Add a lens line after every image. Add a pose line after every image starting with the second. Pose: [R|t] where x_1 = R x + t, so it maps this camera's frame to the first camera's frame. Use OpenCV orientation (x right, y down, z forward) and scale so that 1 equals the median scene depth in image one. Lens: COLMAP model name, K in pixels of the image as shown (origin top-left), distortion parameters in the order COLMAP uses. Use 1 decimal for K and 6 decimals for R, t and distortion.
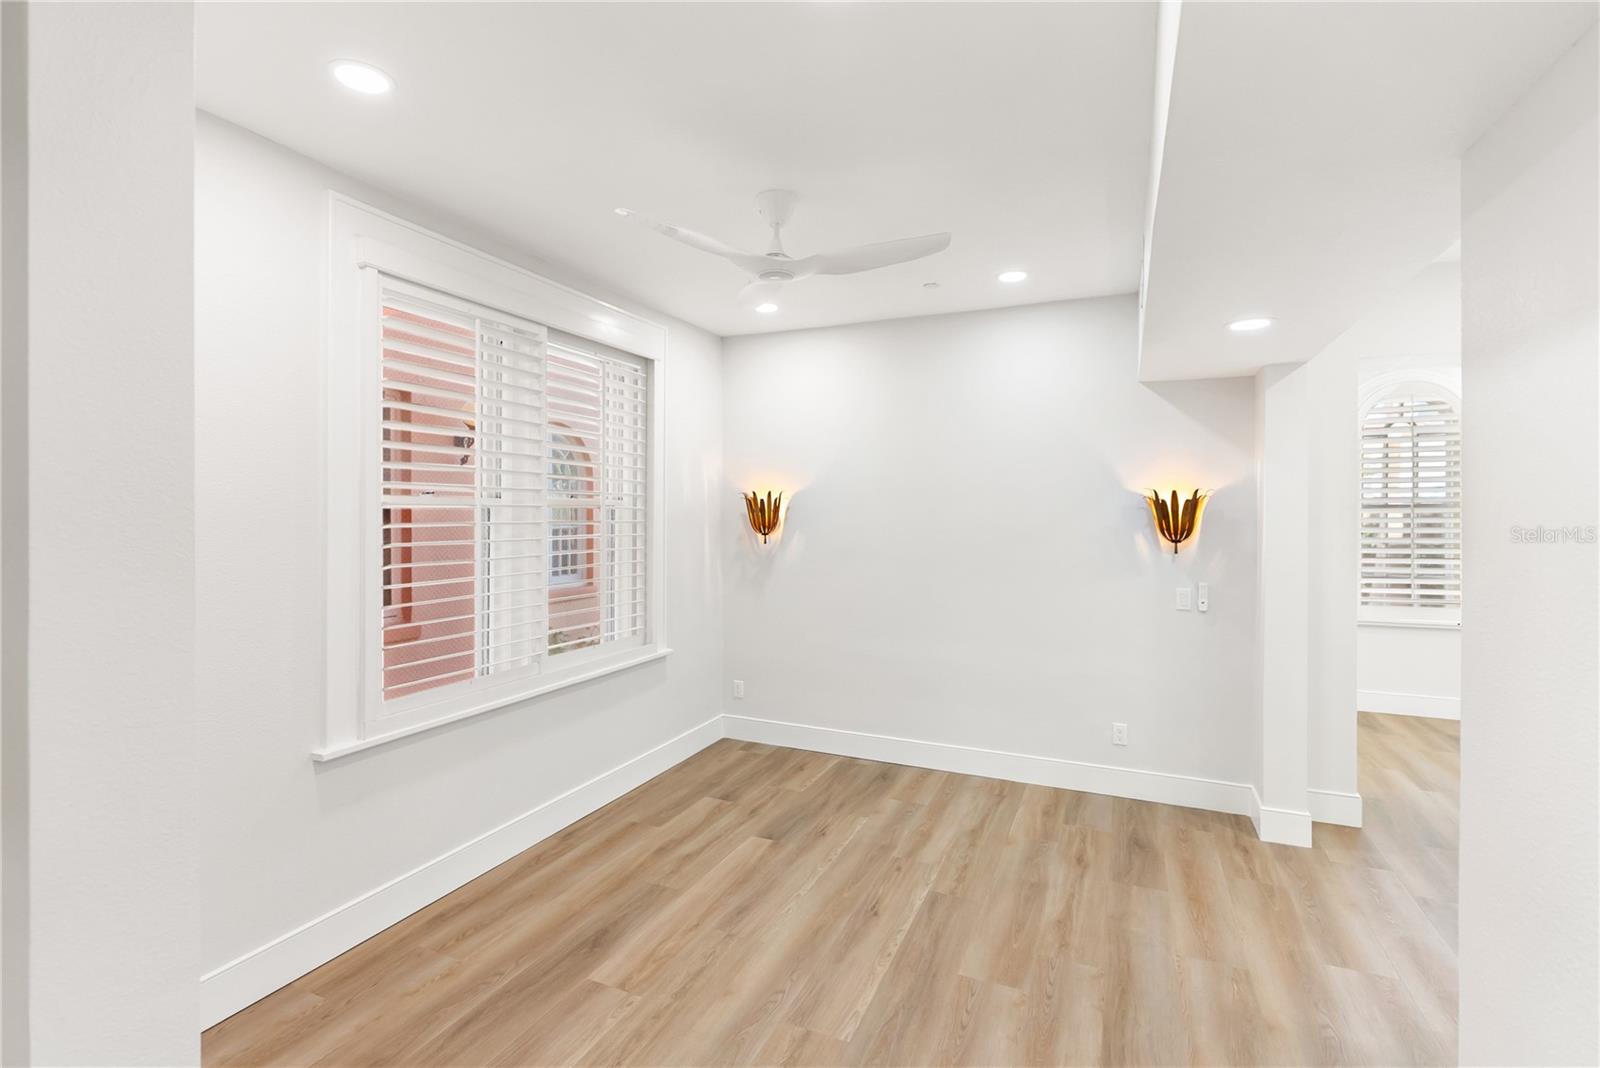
lens RADIAL K [[745.9, 0, 778.7], [0, 745.9, 527.7], [0, 0, 1]] dist [-0.012146, 0.003382]
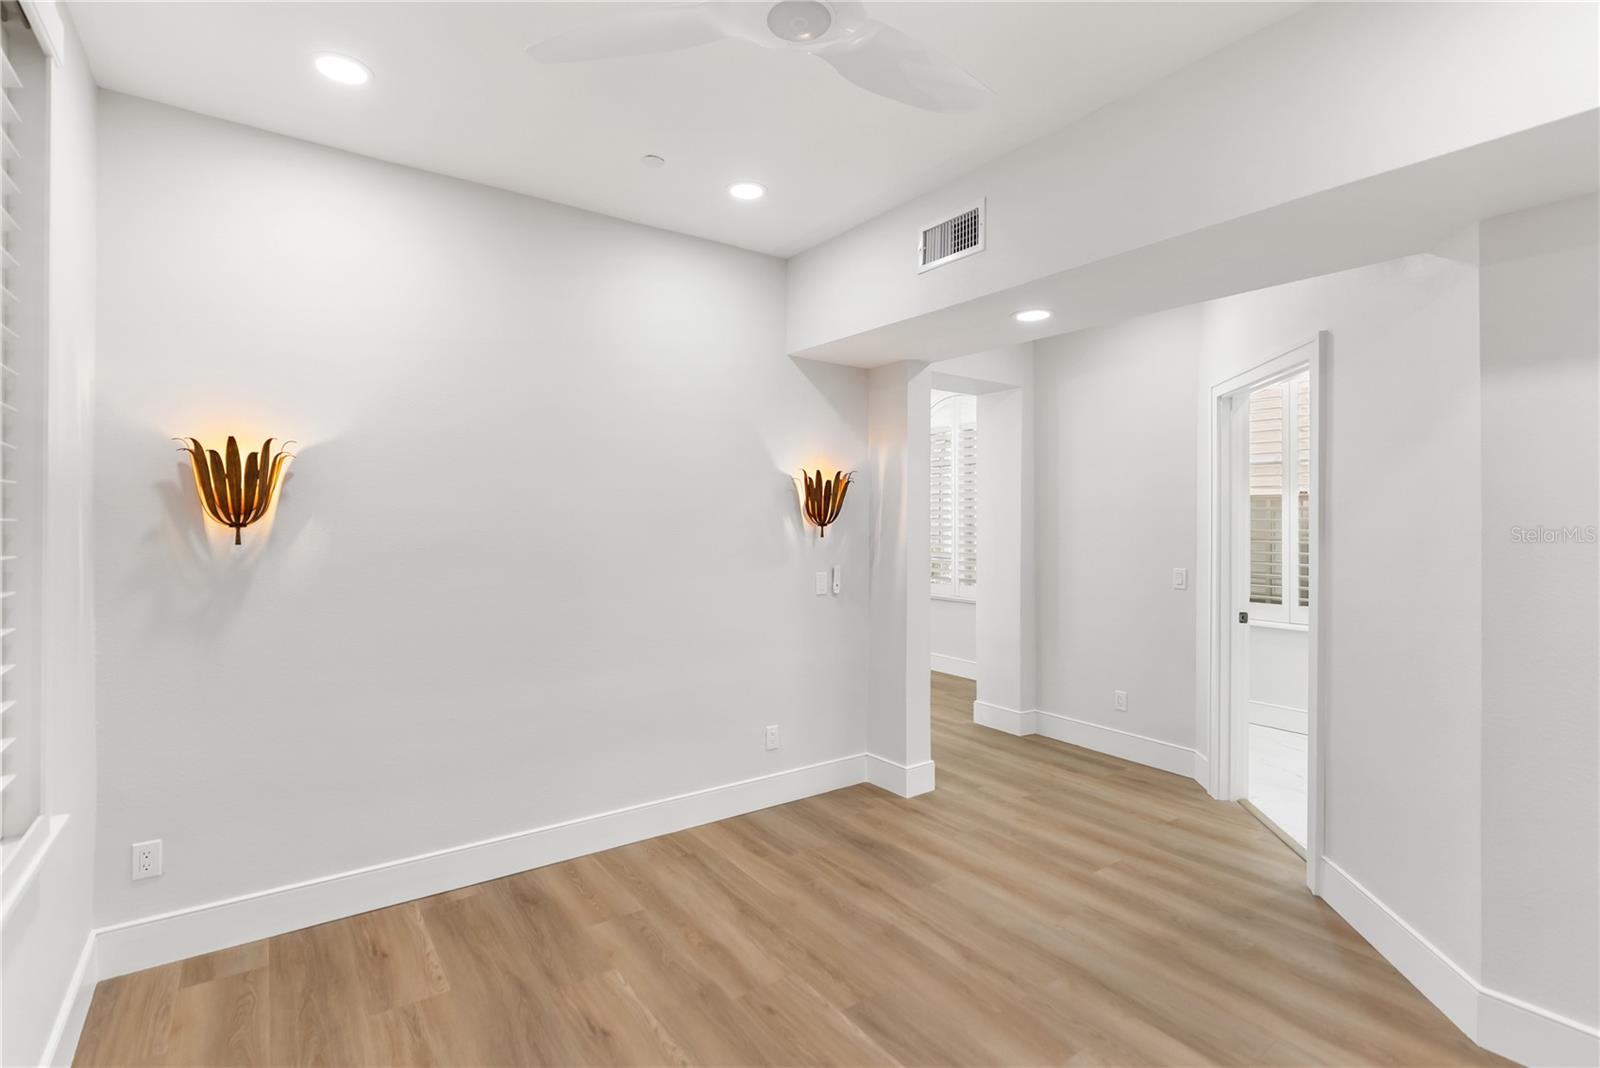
lens RADIAL K [[745.9, 0, 814.3], [0, 745.9, 534.9], [0, 0, 1]] dist [-0.012146, 0.003382]
pose [[0.482473, -0.015175, 0.875779, -0.329375], [0.018666, 0.999801, 0.007041, 0.023494], [-0.875712, 0.012951, 0.482660, 0.531129]]
